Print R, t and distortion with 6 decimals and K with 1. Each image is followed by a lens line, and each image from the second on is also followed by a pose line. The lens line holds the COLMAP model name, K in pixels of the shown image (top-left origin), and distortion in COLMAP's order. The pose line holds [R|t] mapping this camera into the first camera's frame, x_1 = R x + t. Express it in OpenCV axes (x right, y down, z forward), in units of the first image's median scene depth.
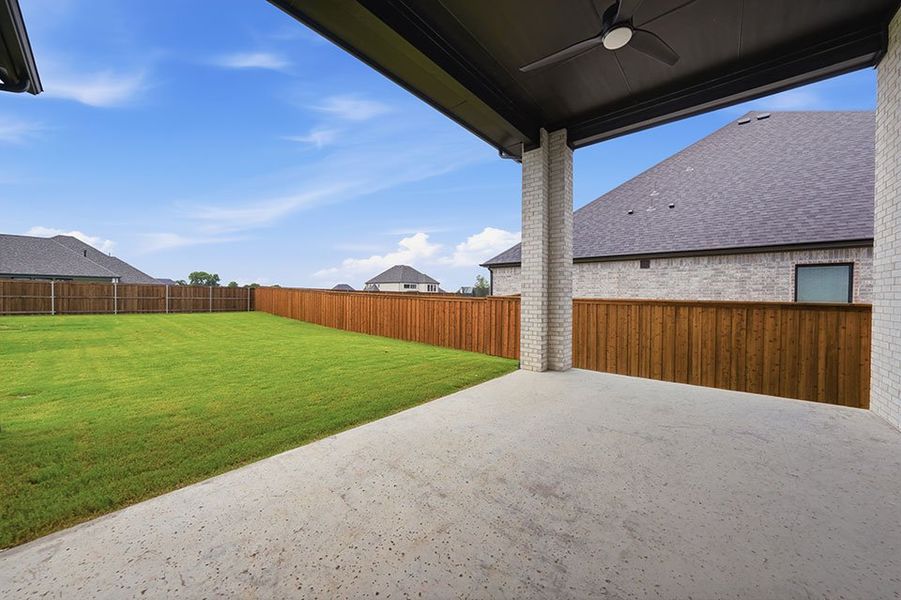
lens RADIAL K [[314.4, 0, 450.5], [0, 314.4, 300.0], [0, 0, 1]] dist [-0.001973, -0.000066]
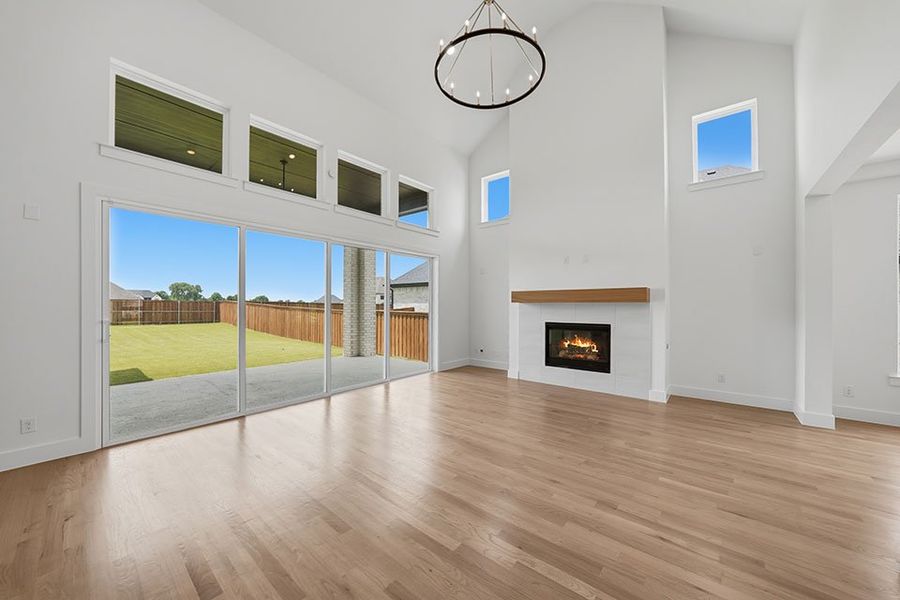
lens RADIAL K [[322.9, 0, 453.2], [0, 322.9, 303.2], [0, 0, 1]] dist [-0.020974, 0.000130]
pose [[0.999405, -0.003471, 0.034320, 0.410811], [0.004285, 0.999710, -0.023695, -0.007110], [-0.034228, 0.023828, 0.999130, -0.391283]]
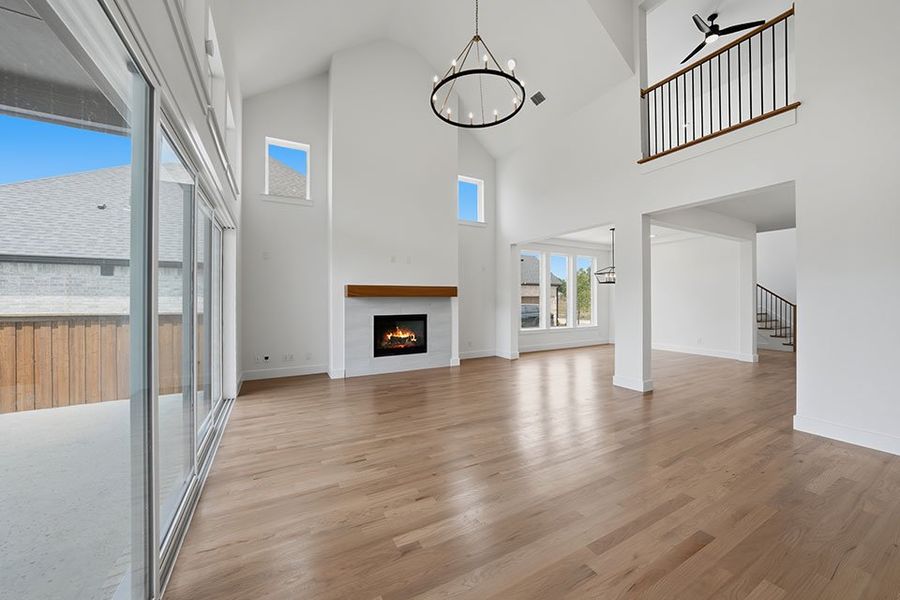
lens RADIAL K [[326.4, 0, 447.3], [0, 326.4, 298.2], [0, 0, 1]] dist [-0.017774, 0.000051]
pose [[0.341313, -0.006626, 0.939926, 0.092071], [0.020307, 0.999794, -0.000326, -0.015622], [-0.939730, 0.019198, 0.341377, -0.173128]]
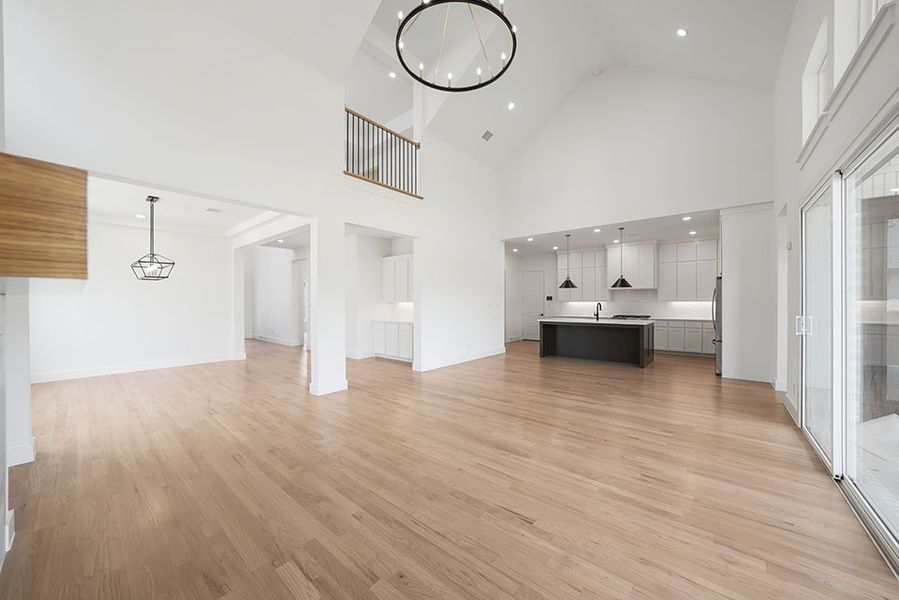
lens RADIAL K [[319.6, 0, 460.6], [0, 319.6, 302.9], [0, 0, 1]] dist [-0.023031, 0.000010]
pose [[-0.999156, -0.005546, -0.040701, 0.464637], [-0.006289, 0.999815, 0.018160, -0.017536], [0.040593, 0.018401, -0.999006, 0.210991]]
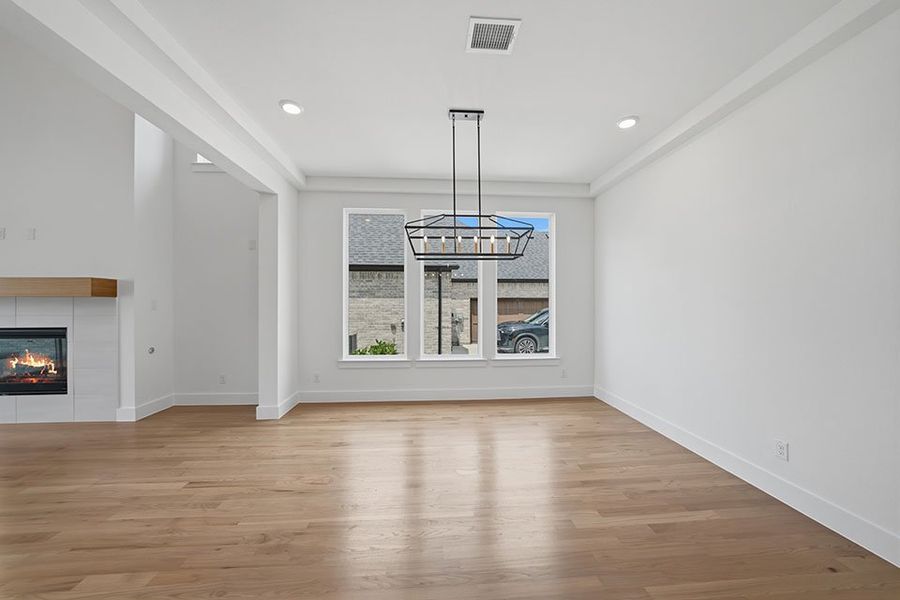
lens RADIAL K [[314.1, 0, 450.0], [0, 314.1, 300.0], [0, 0, 1]] dist [-0.001973, -0.000066]
pose [[0.704801, -0.003107, 0.709398, 0.709528], [0.019059, 0.999712, -0.014557, -0.002841], [-0.709149, 0.023781, 0.704658, -0.454663]]
